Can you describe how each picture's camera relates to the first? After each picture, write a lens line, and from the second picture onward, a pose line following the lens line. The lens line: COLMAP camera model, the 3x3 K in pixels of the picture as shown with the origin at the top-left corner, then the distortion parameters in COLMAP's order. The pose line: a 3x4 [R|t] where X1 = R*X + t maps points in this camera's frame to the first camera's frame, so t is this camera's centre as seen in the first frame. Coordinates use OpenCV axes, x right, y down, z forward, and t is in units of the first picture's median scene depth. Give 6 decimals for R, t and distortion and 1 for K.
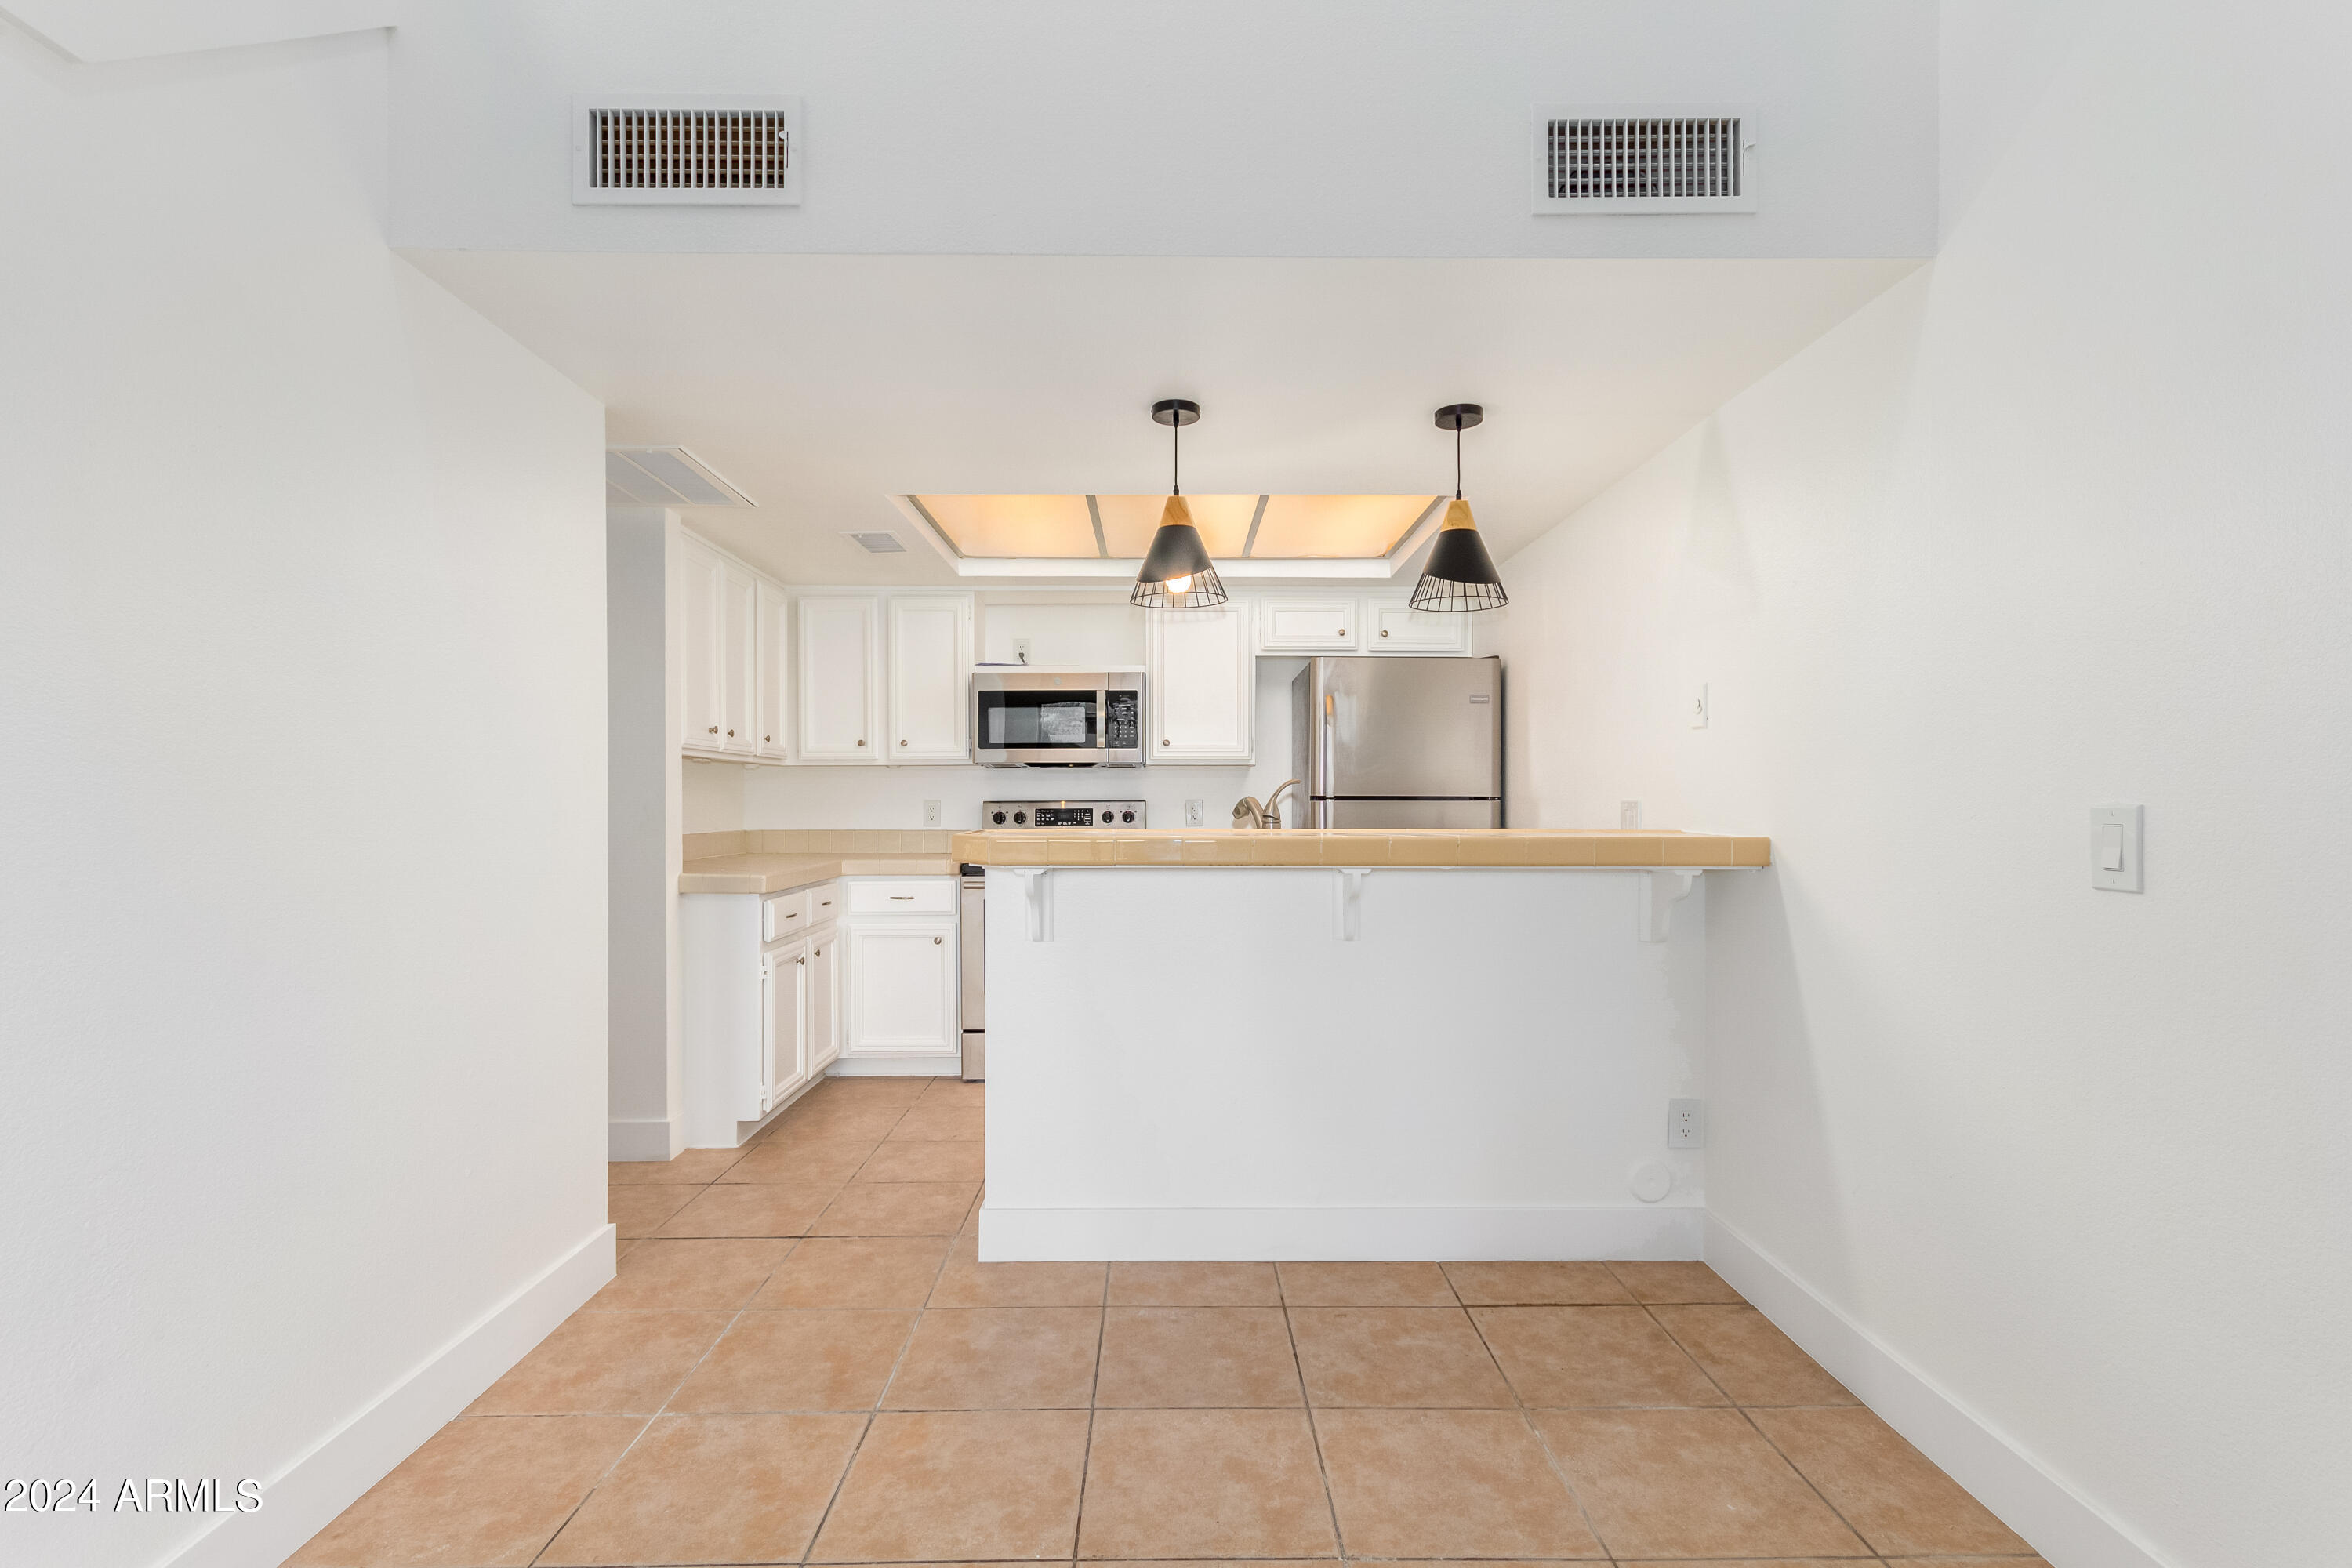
lens RADIAL K [[1113.5, 0, 1176.2], [0, 1113.5, 796.5], [0, 0, 1]] dist [0.001276, 0.034257]
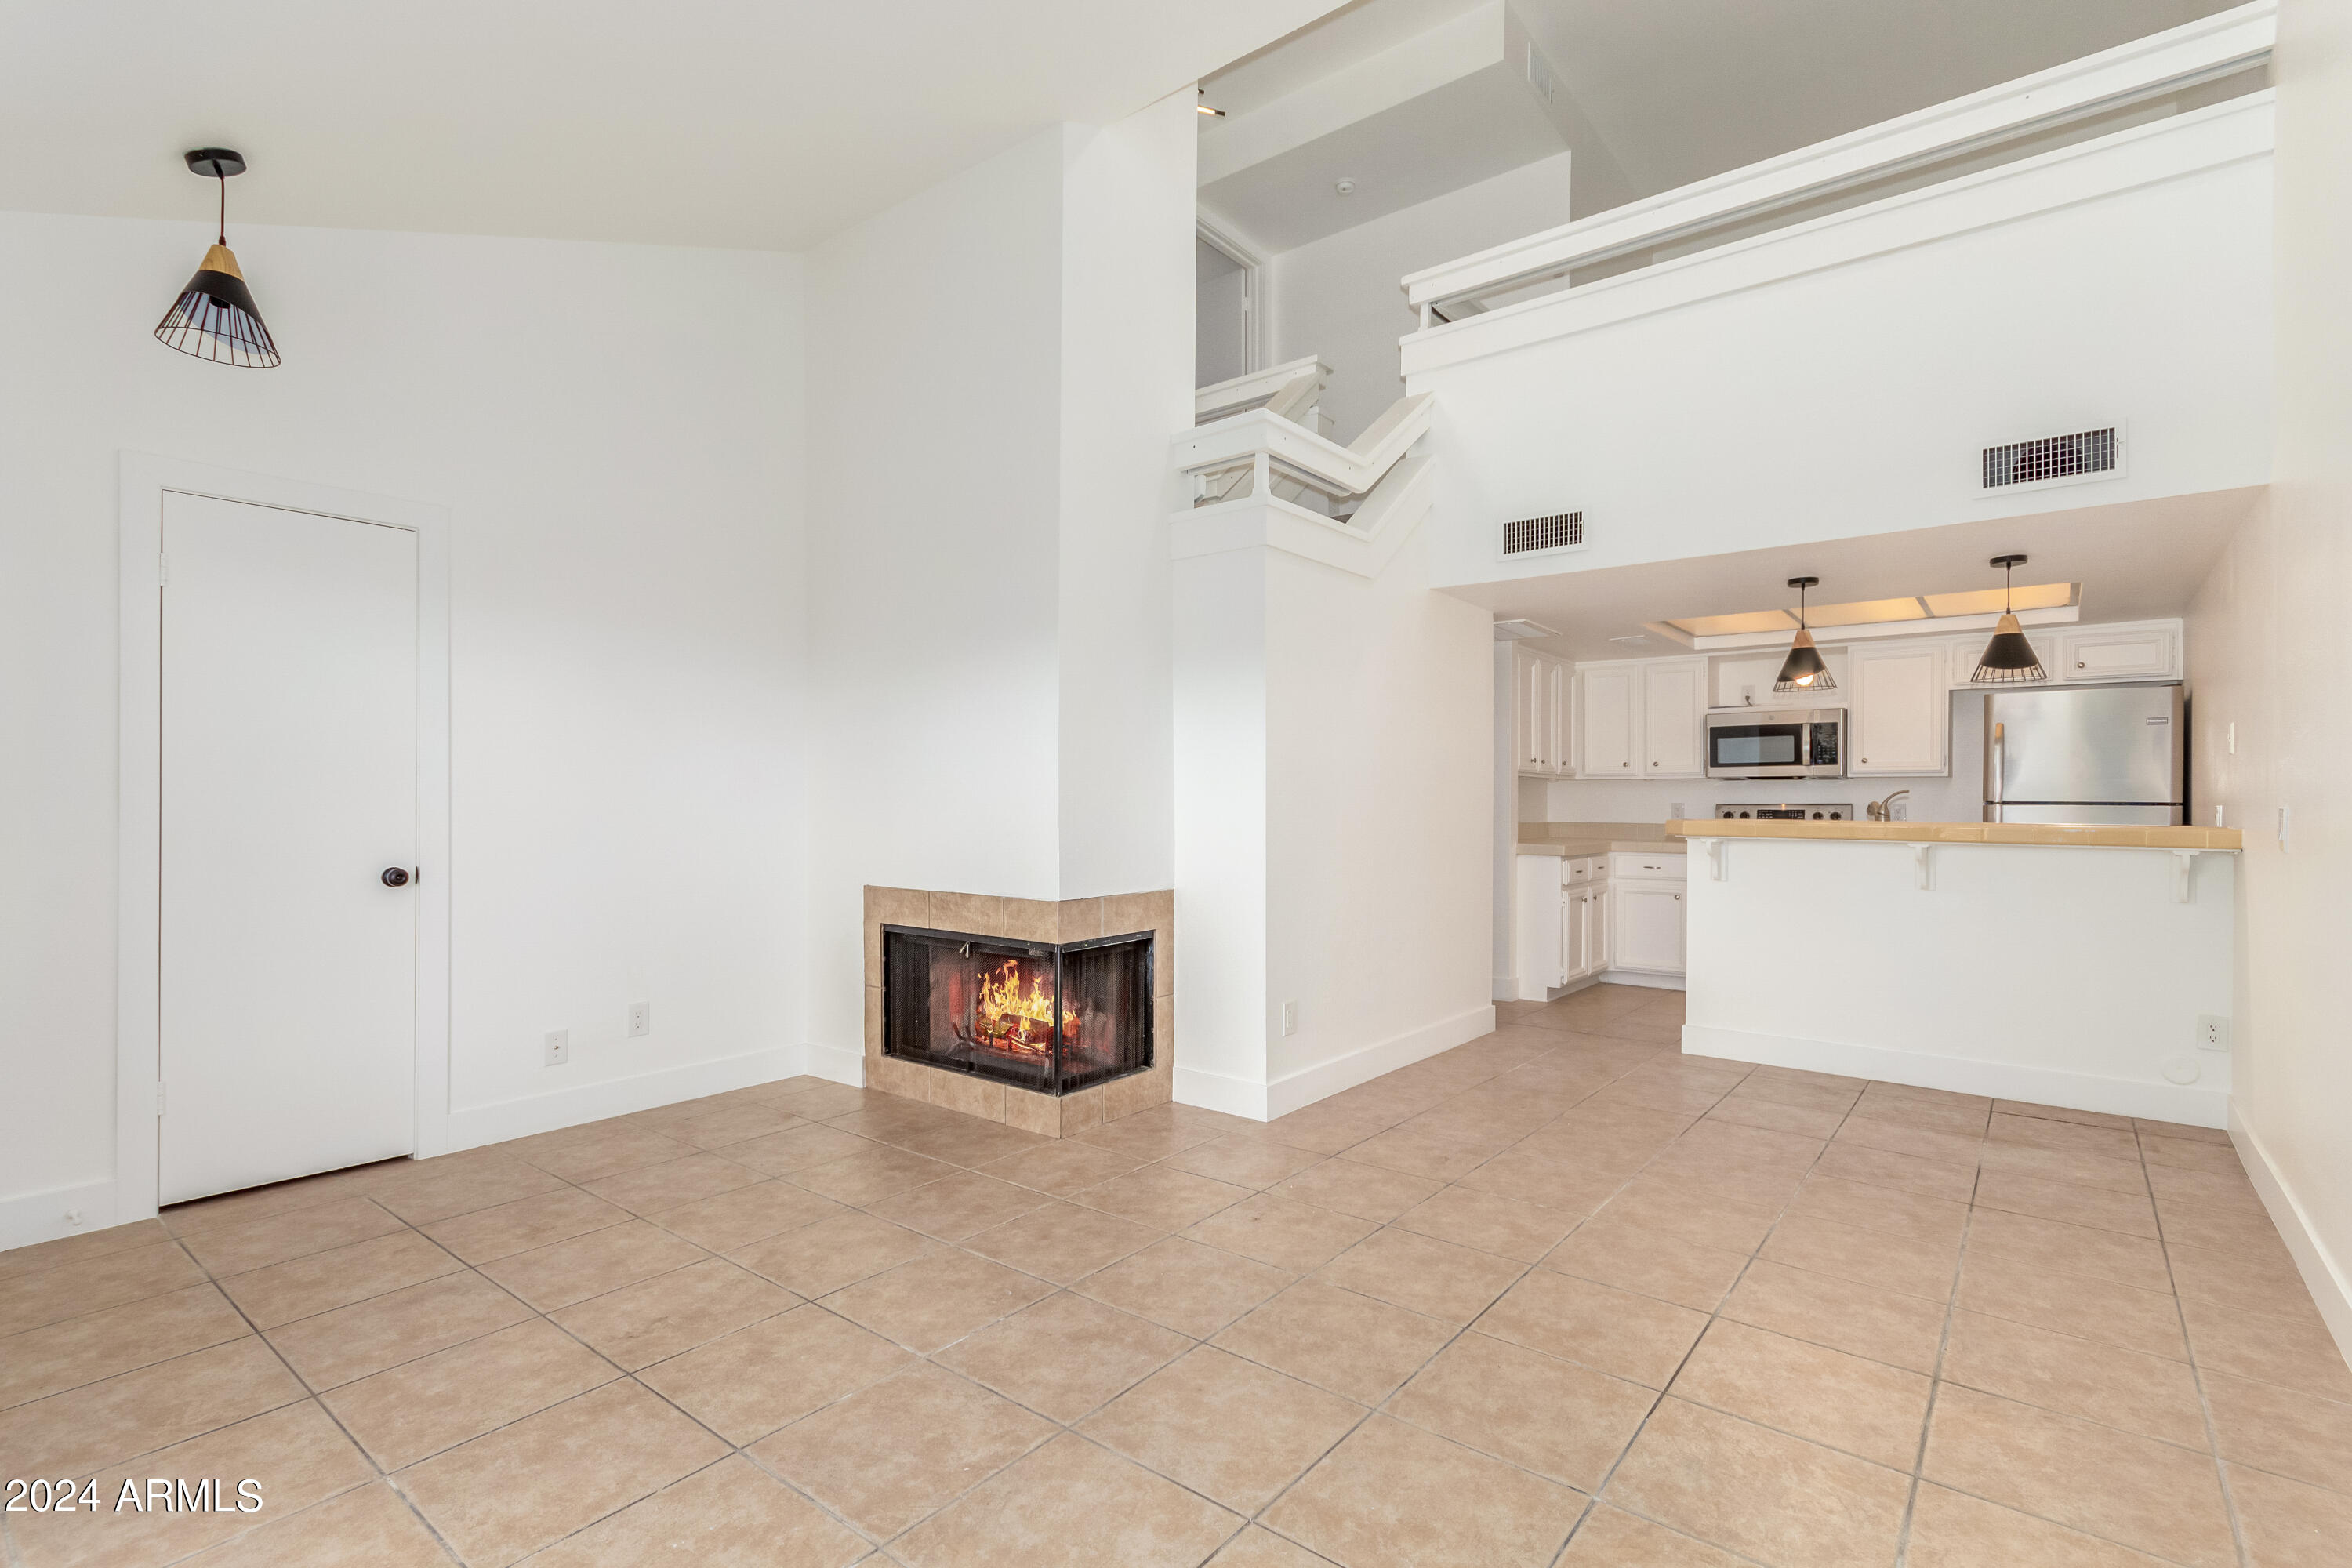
lens RADIAL K [[1103.4, 0, 1178.9], [0, 1103.4, 800.3], [0, 0, 1]] dist [-0.001803, 0.000582]
pose [[0.780477, 0.004799, -0.625166, 0.212291], [-0.004401, 0.999988, 0.002182, -0.000092], [0.625169, 0.001048, 0.780489, -0.642286]]
